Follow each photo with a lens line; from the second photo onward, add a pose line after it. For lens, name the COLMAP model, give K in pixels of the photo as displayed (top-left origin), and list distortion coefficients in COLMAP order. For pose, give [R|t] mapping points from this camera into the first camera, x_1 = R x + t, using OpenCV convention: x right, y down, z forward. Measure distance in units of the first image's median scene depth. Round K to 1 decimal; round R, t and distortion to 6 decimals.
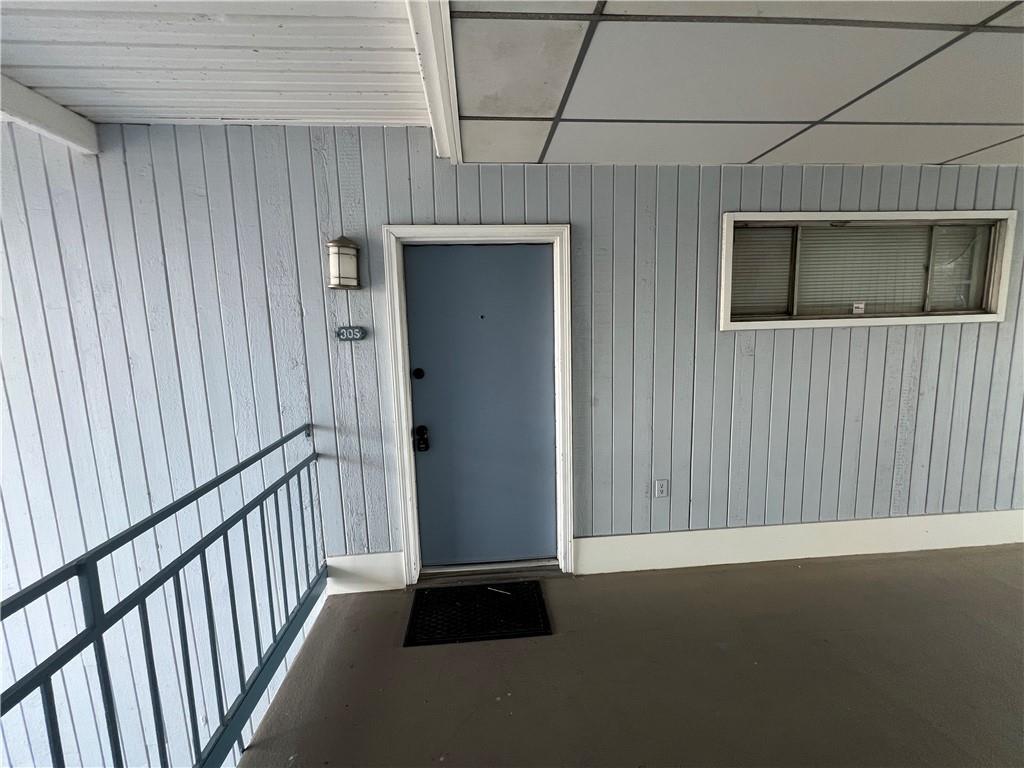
lens RADIAL K [[414.5, 0, 510.0], [0, 414.5, 381.8], [0, 0, 1]] dist [-0.003618, 0.000196]
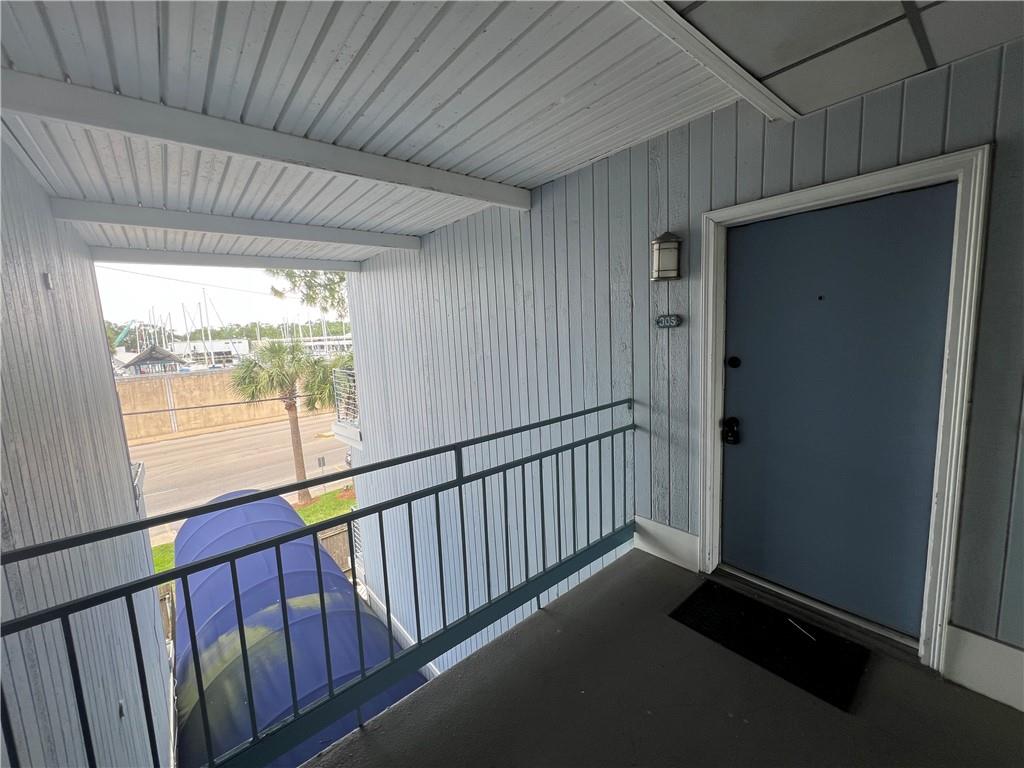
lens RADIAL K [[414.5, 0, 507.6], [0, 414.5, 382.0], [0, 0, 1]] dist [-0.003618, 0.000196]
pose [[0.567224, 0.102640, -0.817143, 0.281767], [-0.073469, 0.994554, 0.073925, -0.007222], [0.820280, 0.018103, 0.571675, 0.034416]]
